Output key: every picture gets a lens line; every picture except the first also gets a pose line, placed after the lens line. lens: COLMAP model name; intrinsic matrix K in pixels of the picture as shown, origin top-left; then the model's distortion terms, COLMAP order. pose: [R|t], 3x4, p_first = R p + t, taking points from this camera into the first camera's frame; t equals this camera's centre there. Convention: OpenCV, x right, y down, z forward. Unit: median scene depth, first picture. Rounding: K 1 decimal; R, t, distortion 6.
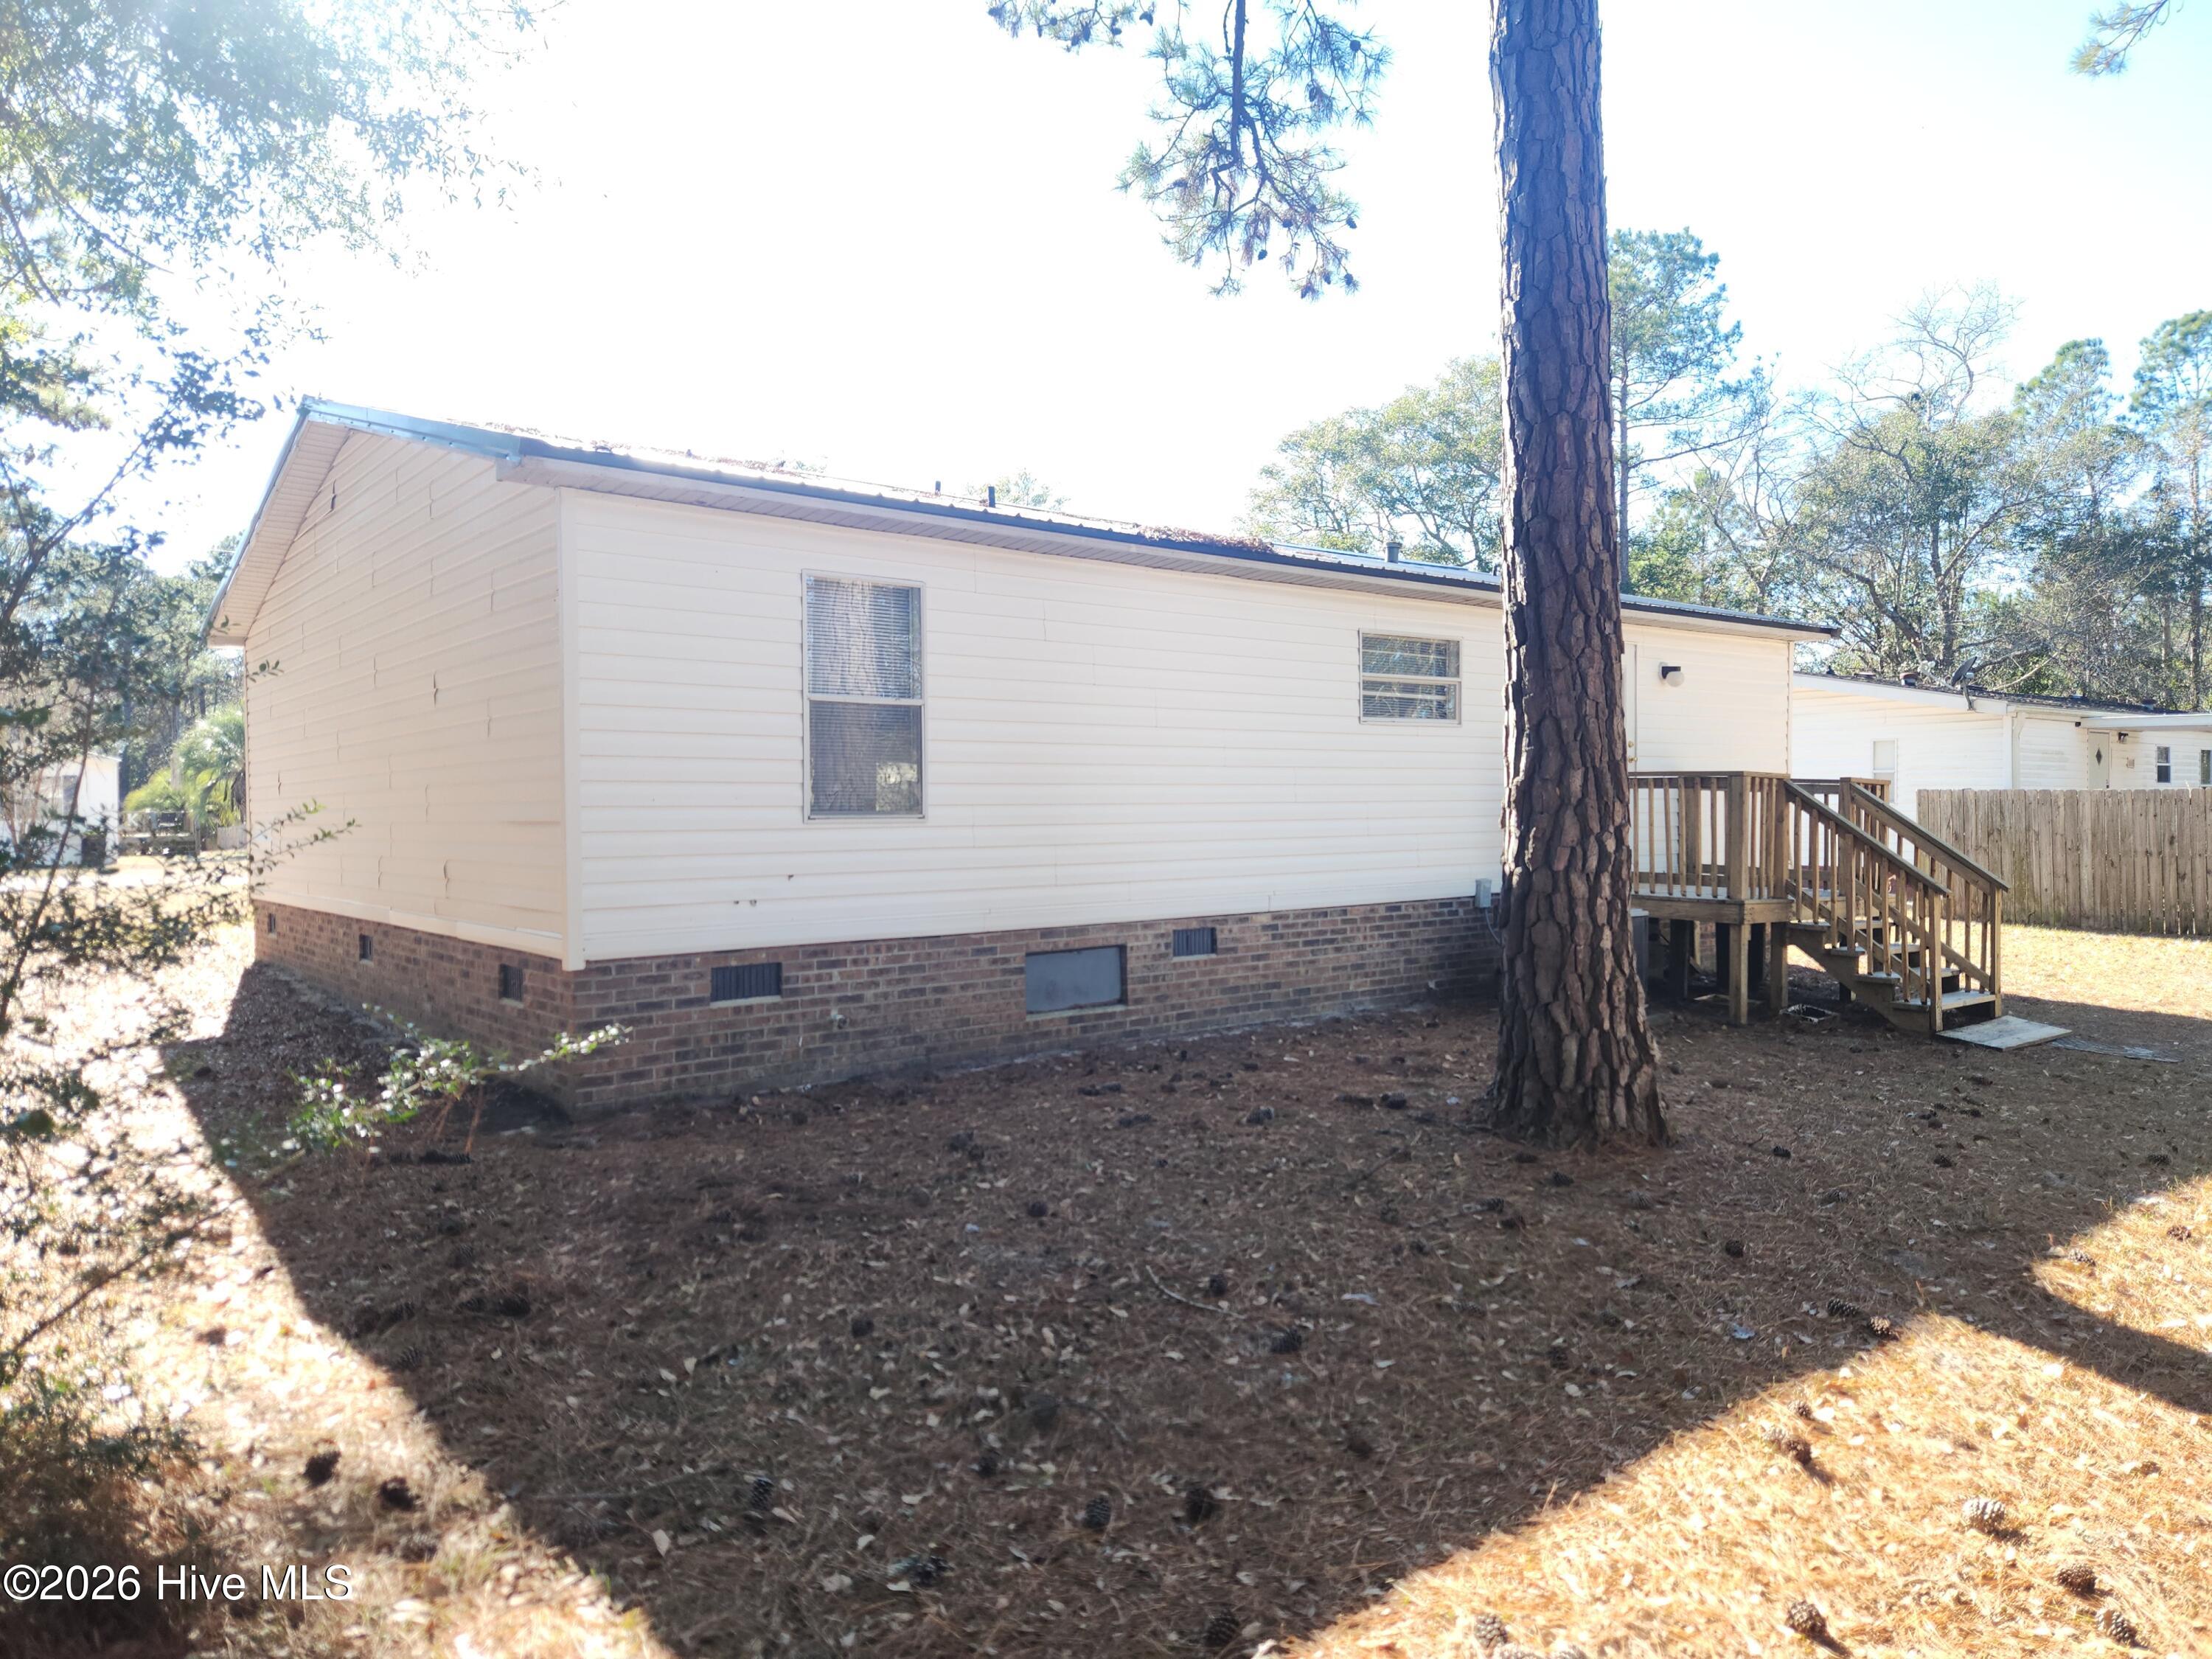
lens RADIAL K [[1459.9, 0, 1104.8], [0, 1459.9, 809.6], [0, 0, 1]] dist [0.094550, -0.098573]
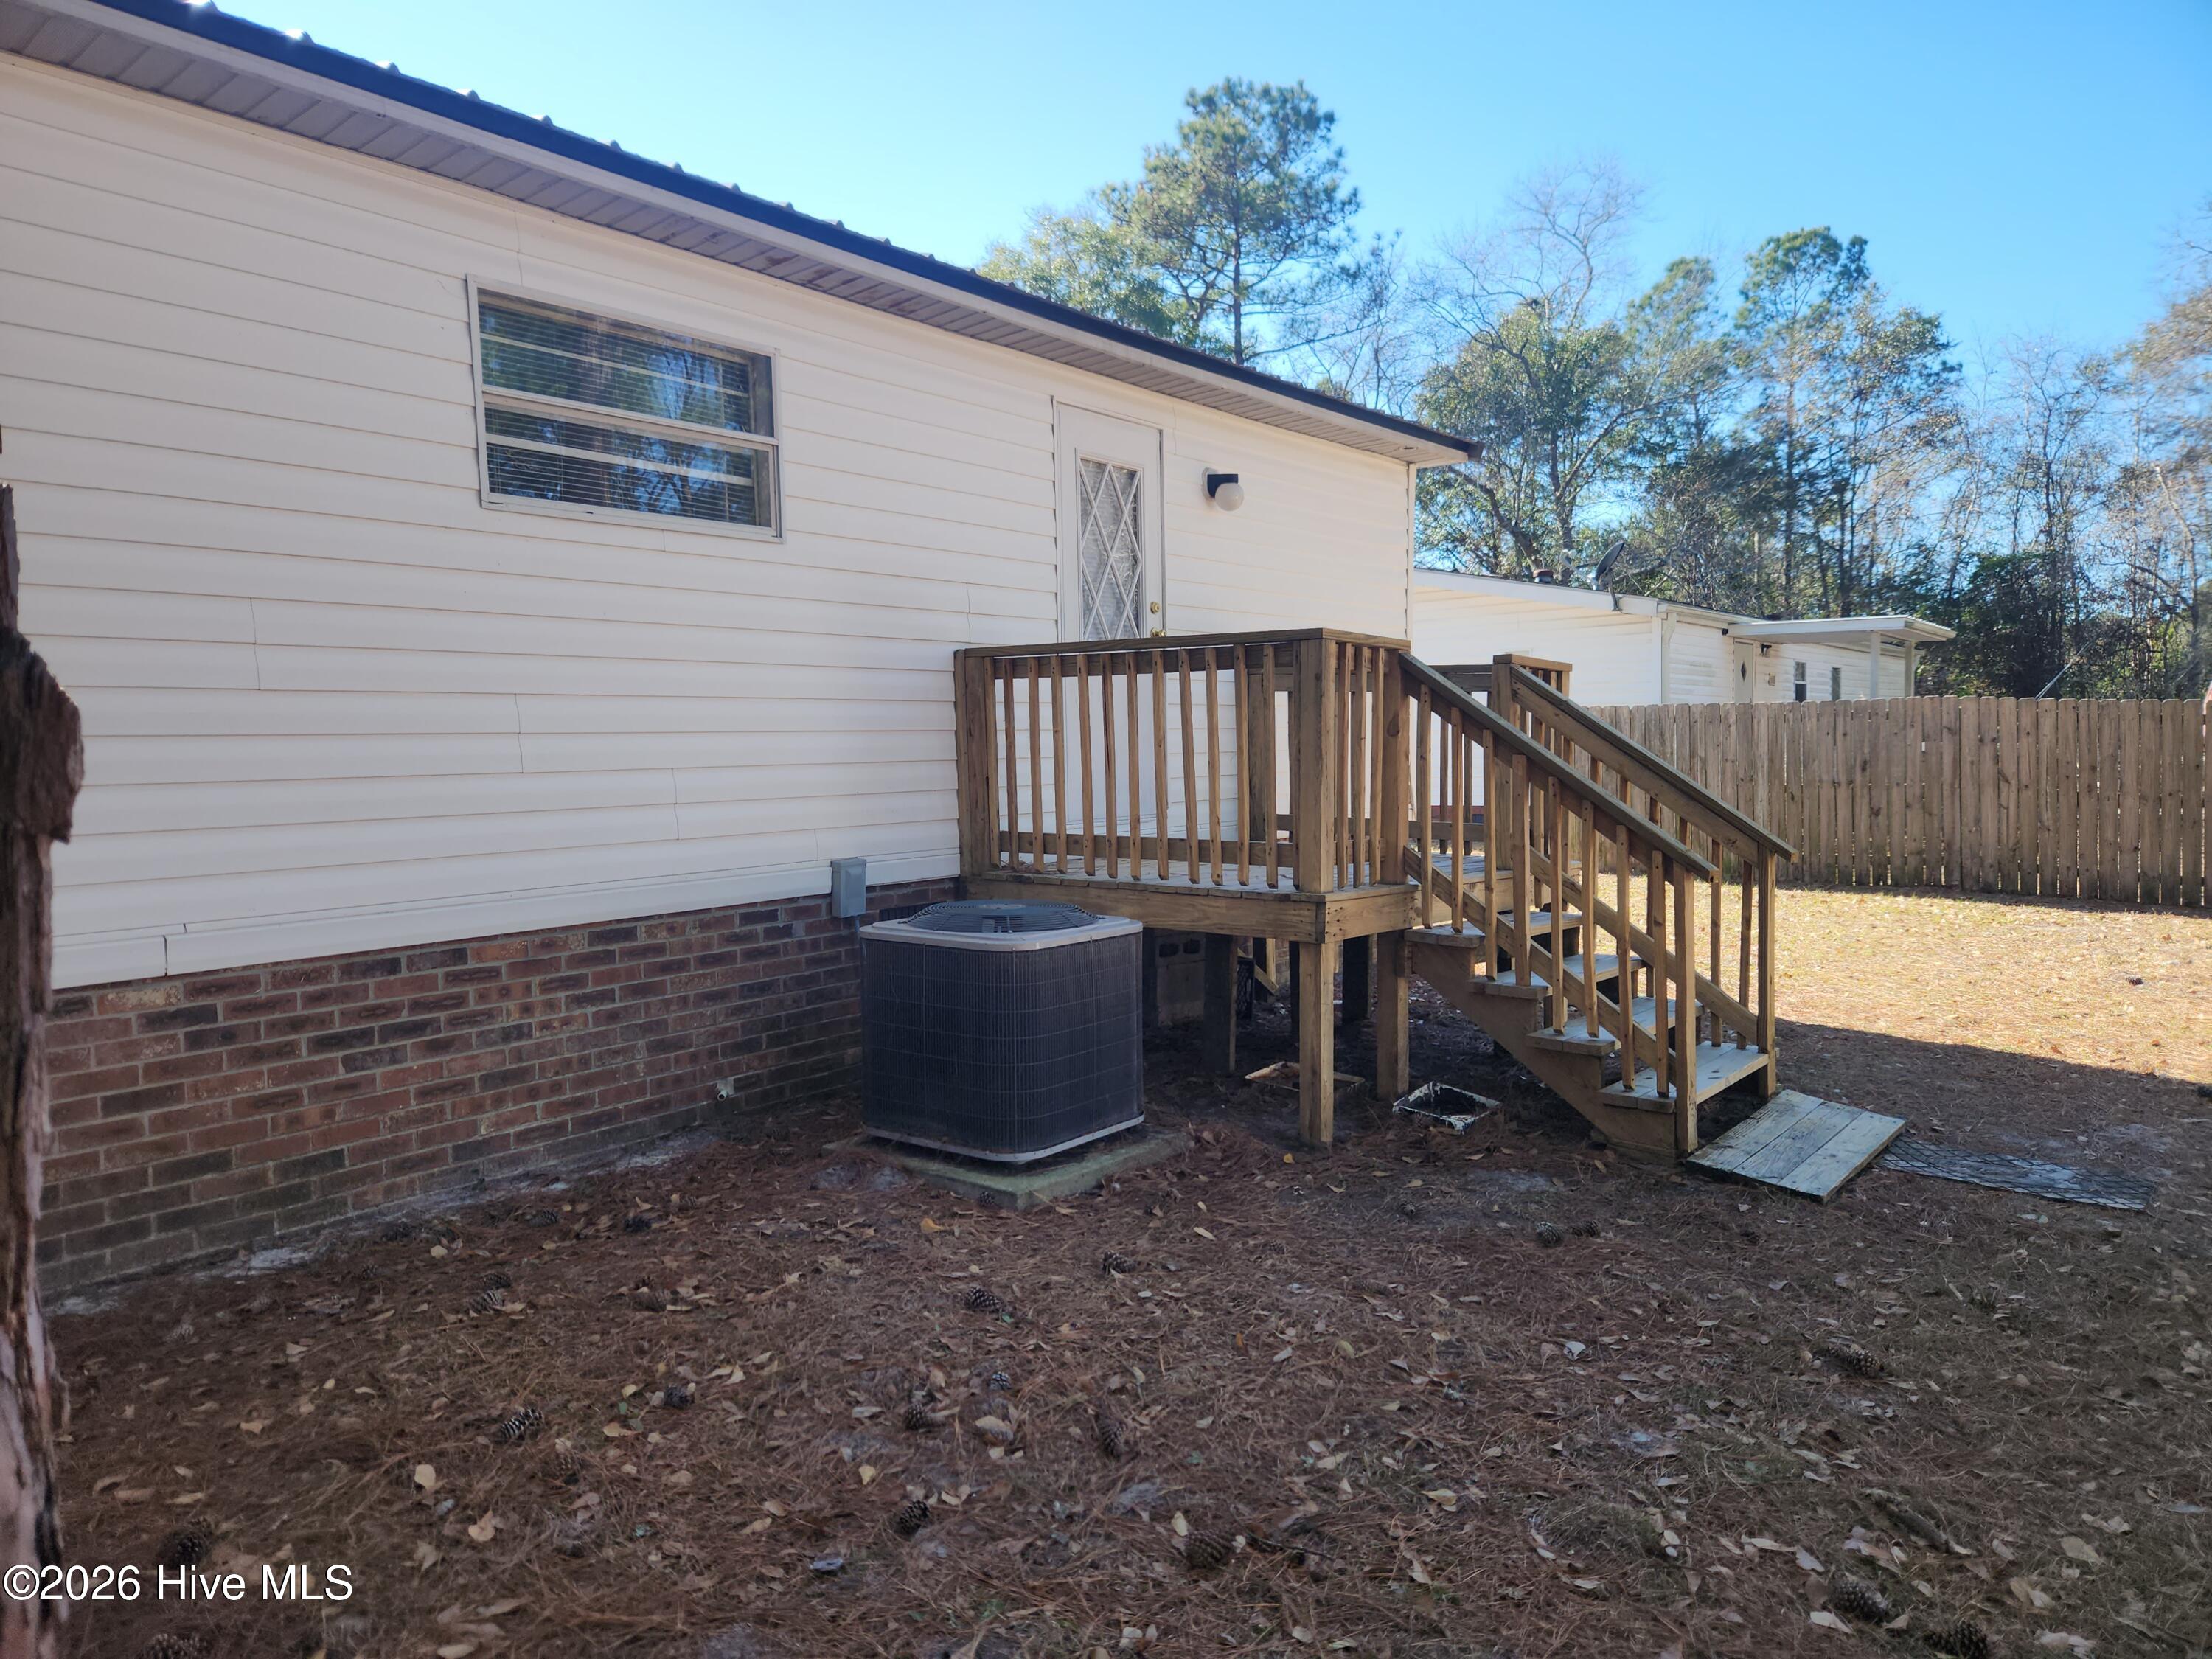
lens RADIAL K [[1473.3, 0, 1091.7], [0, 1473.3, 816.9], [0, 0, 1]] dist [0.080046, -0.066452]
pose [[0.975793, -0.022192, 0.217569, 0.153471], [0.013084, 0.998980, 0.043216, 0.008355], [-0.218306, -0.039323, 0.975088, 0.331684]]
